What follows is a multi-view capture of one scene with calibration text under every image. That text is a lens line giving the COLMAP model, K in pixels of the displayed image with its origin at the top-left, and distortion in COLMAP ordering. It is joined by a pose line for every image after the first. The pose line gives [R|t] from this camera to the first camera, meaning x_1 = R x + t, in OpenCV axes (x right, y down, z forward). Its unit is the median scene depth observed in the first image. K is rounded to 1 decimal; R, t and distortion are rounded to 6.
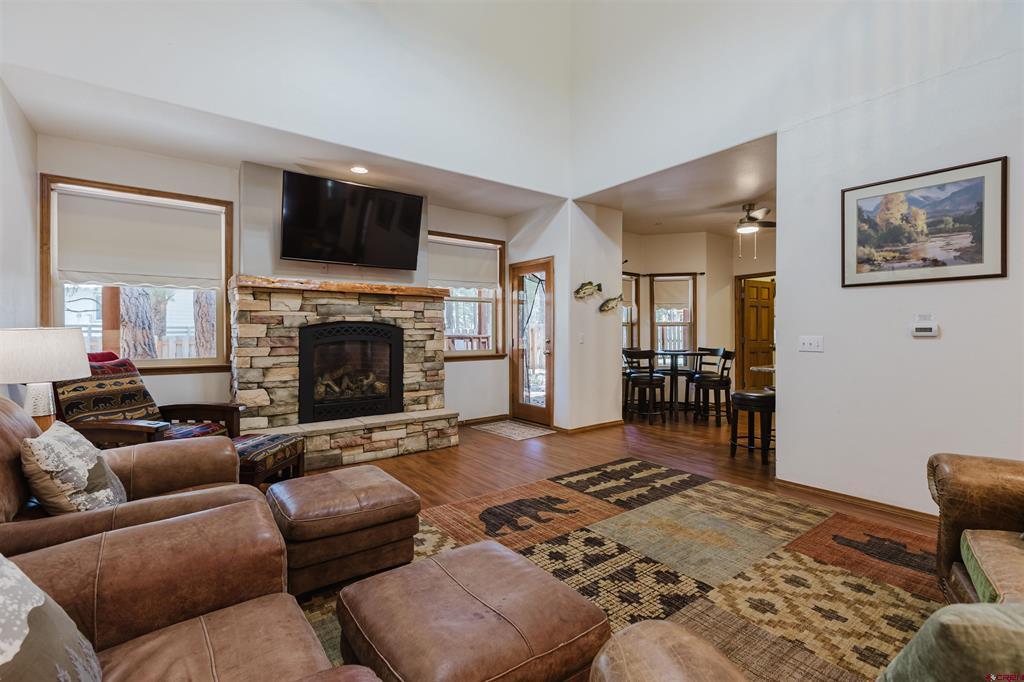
lens RADIAL K [[471.4, 0, 511.0], [0, 471.4, 330.1], [0, 0, 1]] dist [0.000787, 0.001423]
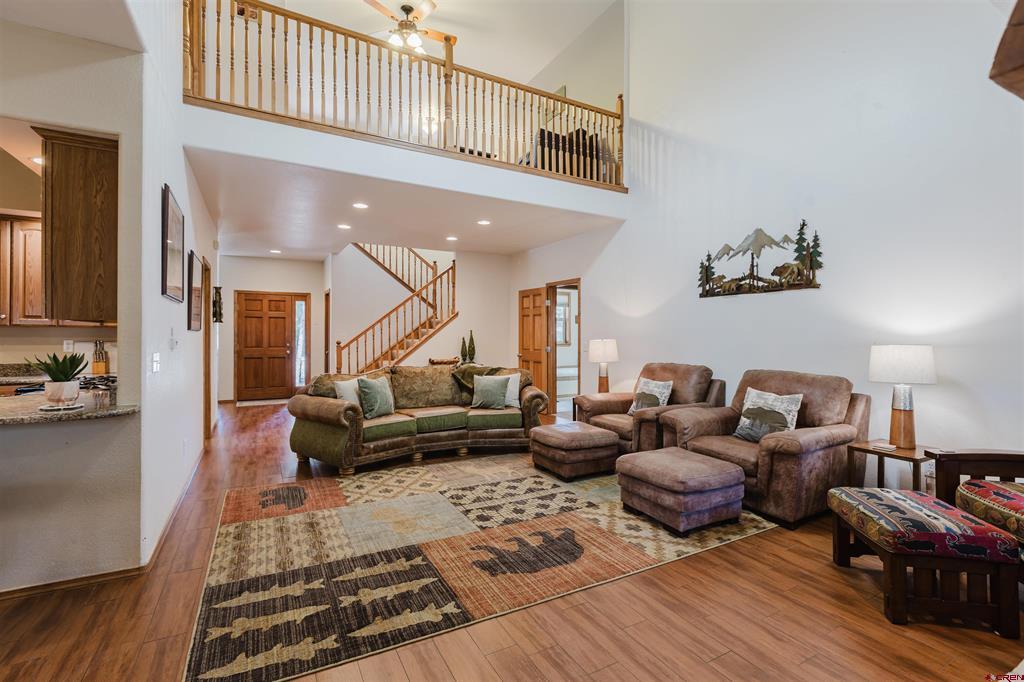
lens RADIAL K [[471.4, 0, 512.7], [0, 471.4, 340.5], [0, 0, 1]] dist [0.000787, 0.001423]
pose [[-0.990920, -0.004879, 0.134367, -0.039946], [-0.004548, 0.999986, 0.002772, -0.008777], [-0.134378, 0.002136, -0.990928, 1.455602]]
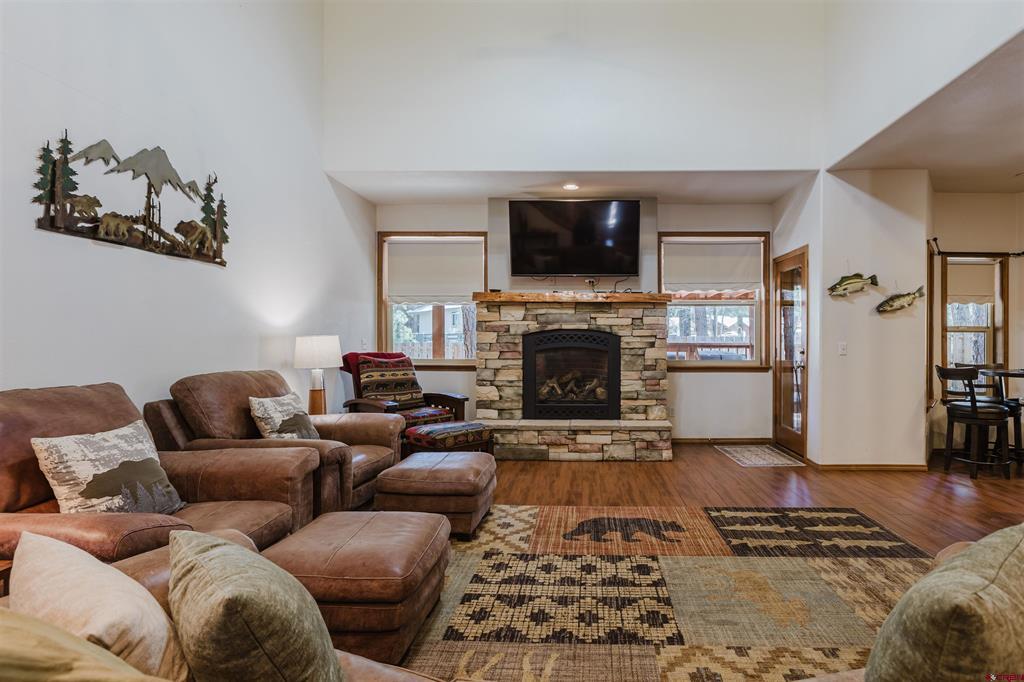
lens RADIAL K [[522.8, 0, 562.8], [0, 522.8, 338.5], [0, 0, 1]] dist [-0.000137, 0.000644]
pose [[0.780009, 0.003049, -0.625761, 0.456067], [-0.001956, 0.999995, 0.002433, -0.000256], [0.625765, -0.000674, 0.780011, 0.075348]]
